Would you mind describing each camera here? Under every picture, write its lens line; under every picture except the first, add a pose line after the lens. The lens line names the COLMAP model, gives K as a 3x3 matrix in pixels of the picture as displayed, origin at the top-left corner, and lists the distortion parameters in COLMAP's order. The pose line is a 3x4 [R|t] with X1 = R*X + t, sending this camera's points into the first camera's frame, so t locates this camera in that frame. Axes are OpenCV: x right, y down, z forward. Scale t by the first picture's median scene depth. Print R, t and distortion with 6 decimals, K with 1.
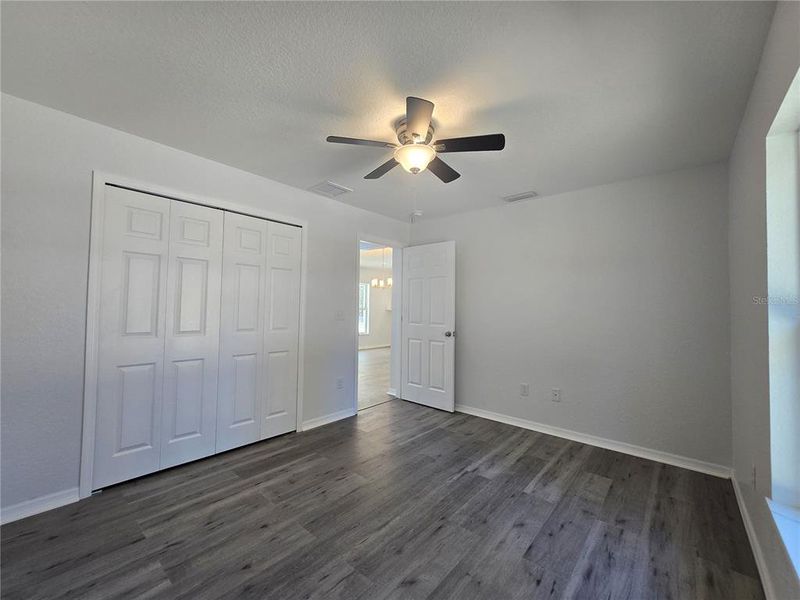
lens RADIAL K [[328.6, 0, 400.1], [0, 328.6, 297.3], [0, 0, 1]] dist [-0.003714, 0.000559]
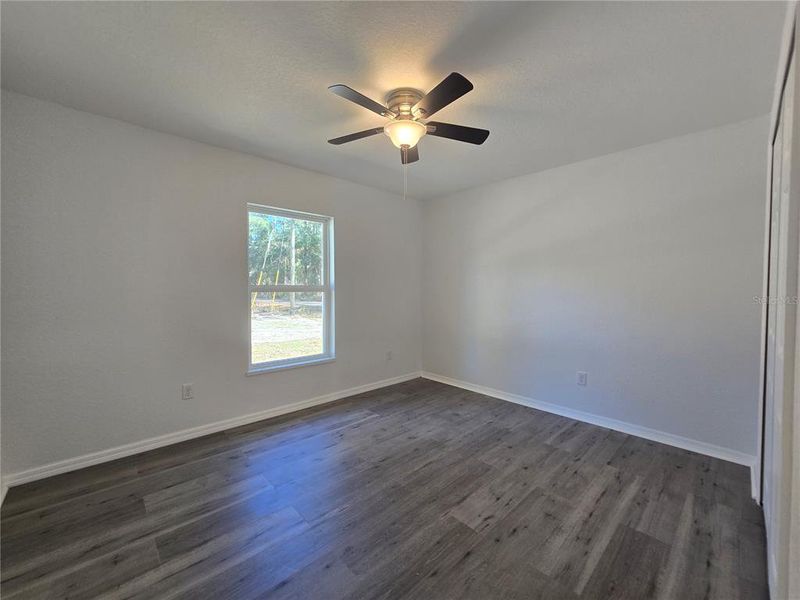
lens RADIAL K [[328.6, 0, 400.1], [0, 328.6, 297.3], [0, 0, 1]] dist [-0.003714, 0.000559]
pose [[-0.994844, -0.021798, 0.099051, -0.048927], [-0.021986, 0.999758, -0.000804, 0.062462], [-0.099009, -0.002977, -0.995082, 1.939063]]
